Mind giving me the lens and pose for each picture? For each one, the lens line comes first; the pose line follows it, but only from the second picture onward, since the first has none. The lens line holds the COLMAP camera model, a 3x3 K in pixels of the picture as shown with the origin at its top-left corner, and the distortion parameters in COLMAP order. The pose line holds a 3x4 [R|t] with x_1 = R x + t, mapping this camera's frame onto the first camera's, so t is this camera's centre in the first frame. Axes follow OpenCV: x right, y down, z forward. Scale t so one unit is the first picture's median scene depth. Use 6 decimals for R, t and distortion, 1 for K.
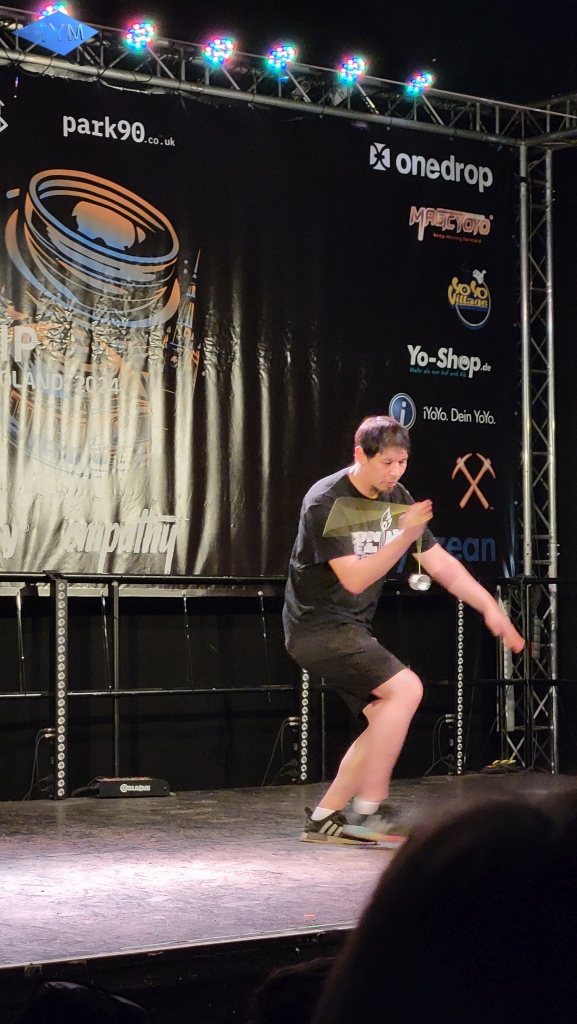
lens RADIAL K [[2256.2, 0, 288.5], [0, 2256.2, 512.0], [0, 0, 1]] dist [-0.245778, 4.658590]
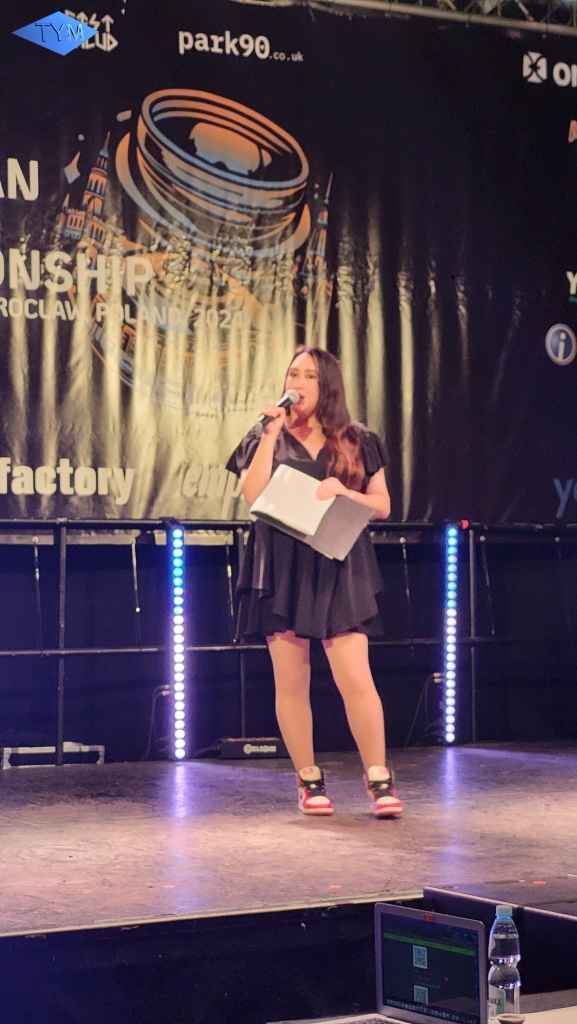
lens RADIAL K [[2256.2, 0, 288.5], [0, 2256.2, 512.0], [0, 0, 1]] dist [-0.245778, 4.658590]
pose [[0.991525, -0.011258, -0.129429, 0.062827], [0.013001, 0.999836, 0.012627, 0.012272], [0.129266, -0.014202, 0.991508, 0.072733]]
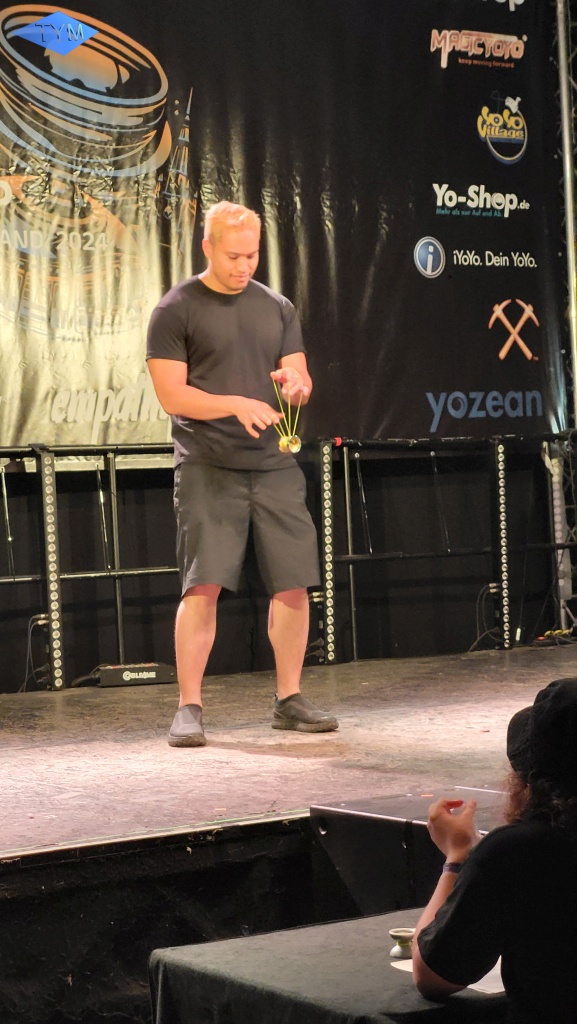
lens RADIAL K [[2256.2, 0, 288.5], [0, 2256.2, 512.0], [0, 0, 1]] dist [-0.245778, 4.658590]
pose [[0.996299, -0.042713, -0.074596, 0.061746], [0.046255, 0.997851, 0.046419, 0.015091], [0.072453, -0.049698, 0.996133, 0.083671]]
